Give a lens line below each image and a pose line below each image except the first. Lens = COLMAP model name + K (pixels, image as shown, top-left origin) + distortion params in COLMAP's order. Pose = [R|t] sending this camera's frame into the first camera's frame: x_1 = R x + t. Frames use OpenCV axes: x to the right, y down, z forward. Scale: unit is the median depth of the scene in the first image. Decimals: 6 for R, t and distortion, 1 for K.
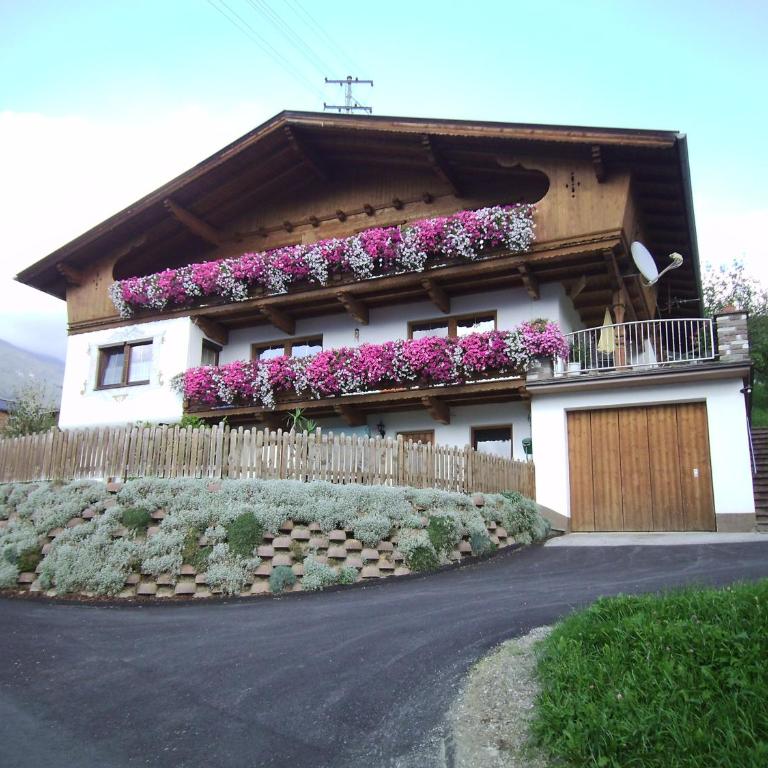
lens RADIAL K [[733.6, 0, 387.4], [0, 733.6, 414.8], [0, 0, 1]] dist [-0.005774, 0.000000]
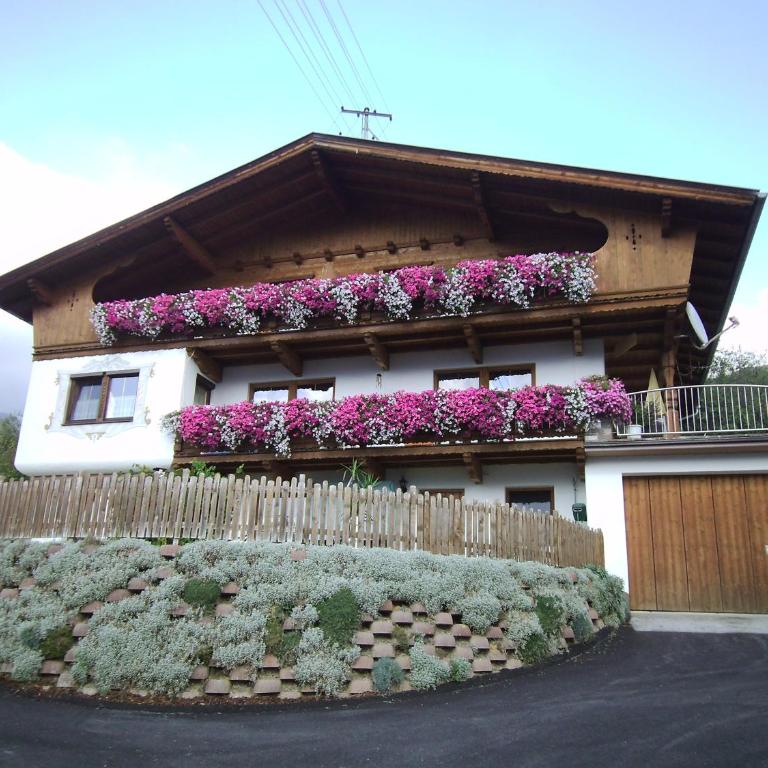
lens RADIAL K [[733.6, 0, 383.5], [0, 733.6, 412.2], [0, 0, 1]] dist [-0.005774, 0.000000]
pose [[0.990525, 0.056902, 0.124992, -0.167954], [-0.047539, 0.995924, -0.076653, -0.000416], [-0.128844, 0.069984, 0.989192, 0.117838]]
